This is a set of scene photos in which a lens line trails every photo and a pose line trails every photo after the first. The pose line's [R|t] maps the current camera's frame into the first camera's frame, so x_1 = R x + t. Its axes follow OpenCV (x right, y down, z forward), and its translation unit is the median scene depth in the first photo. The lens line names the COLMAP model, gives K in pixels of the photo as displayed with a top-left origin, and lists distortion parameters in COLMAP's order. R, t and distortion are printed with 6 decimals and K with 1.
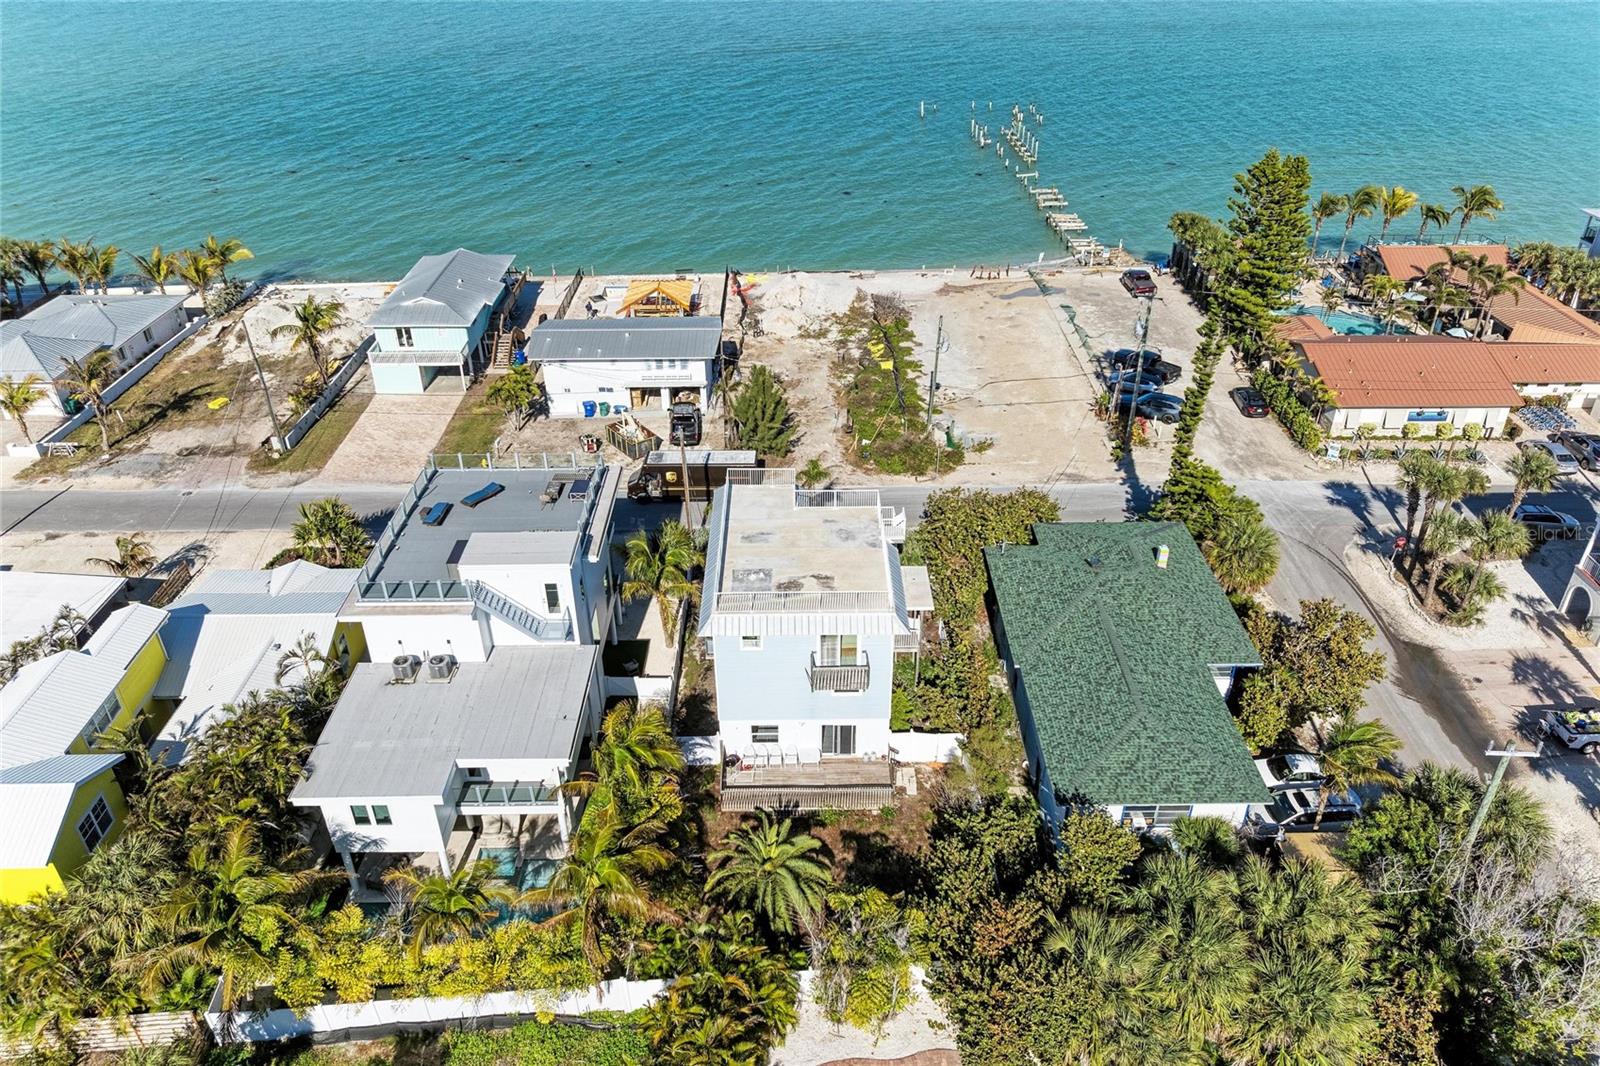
lens RADIAL K [[1105.8, 0, 792.3], [0, 1105.8, 524.0], [0, 0, 1]] dist [-0.014823, 0.001597]
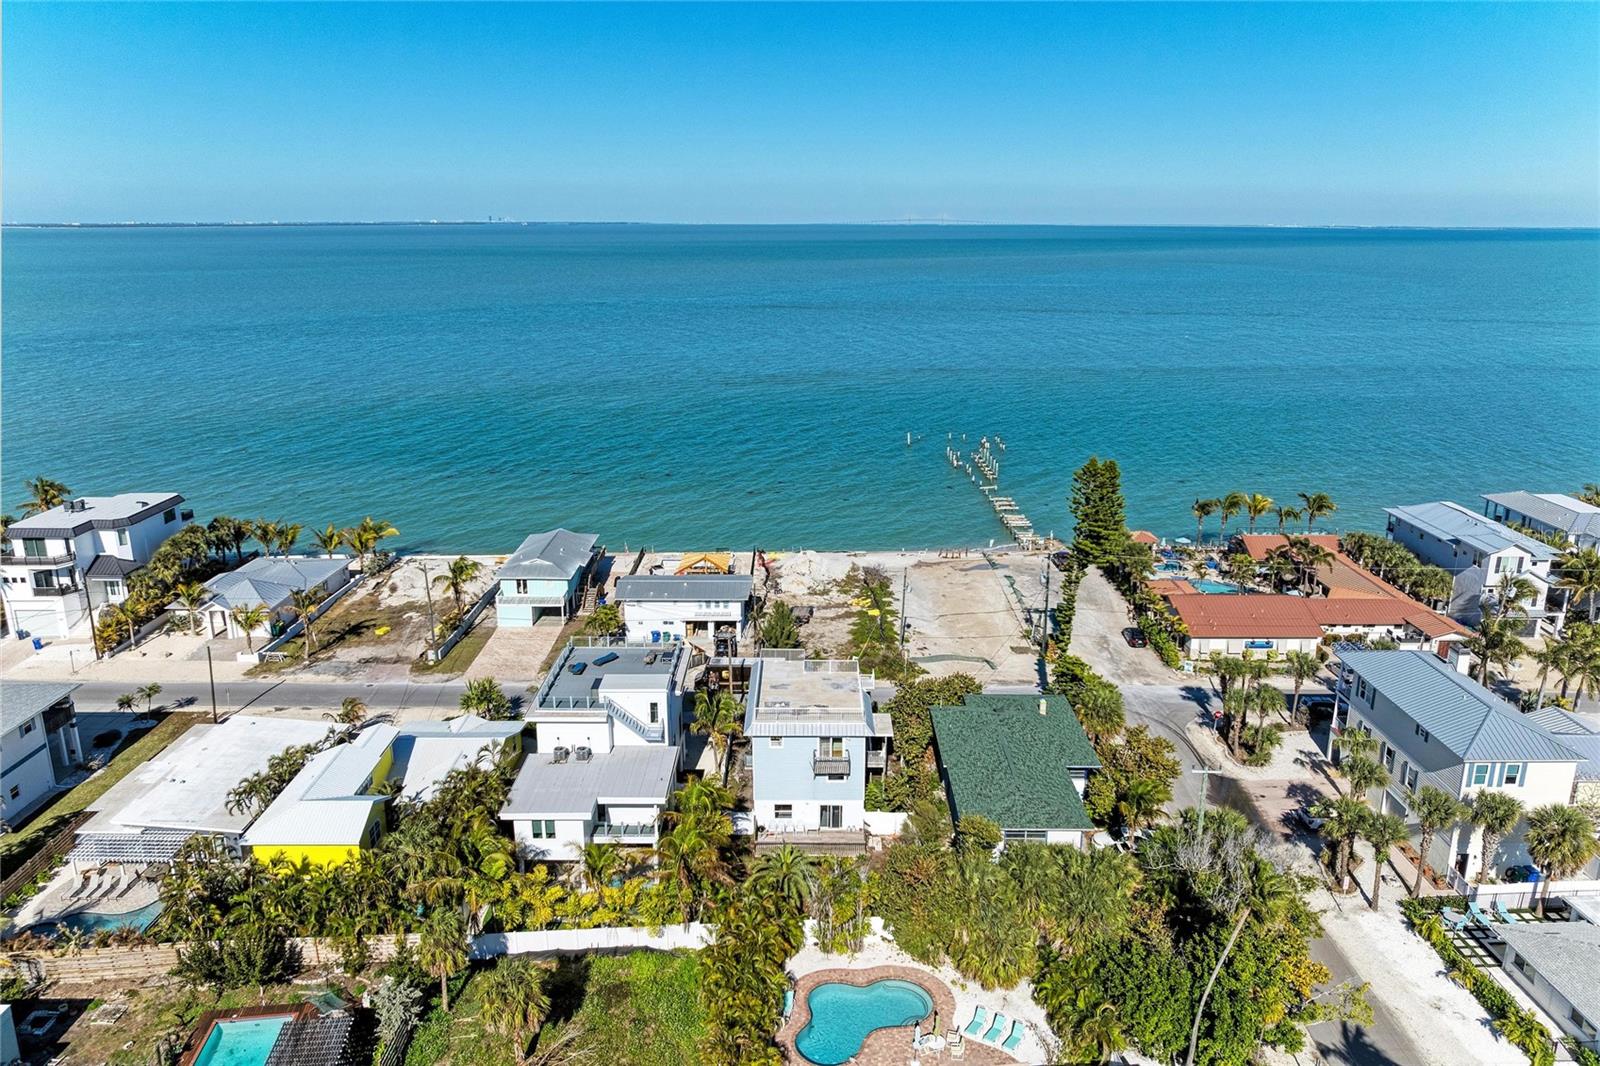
lens RADIAL K [[1107.8, 0, 804.9], [0, 1107.8, 528.6], [0, 0, 1]] dist [-0.002100, -0.004065]
pose [[0.999936, 0.011233, 0.001361, -0.000762], [-0.010414, 0.960660, -0.277530, 0.158234], [-0.004425, 0.277499, 0.960716, -0.391903]]
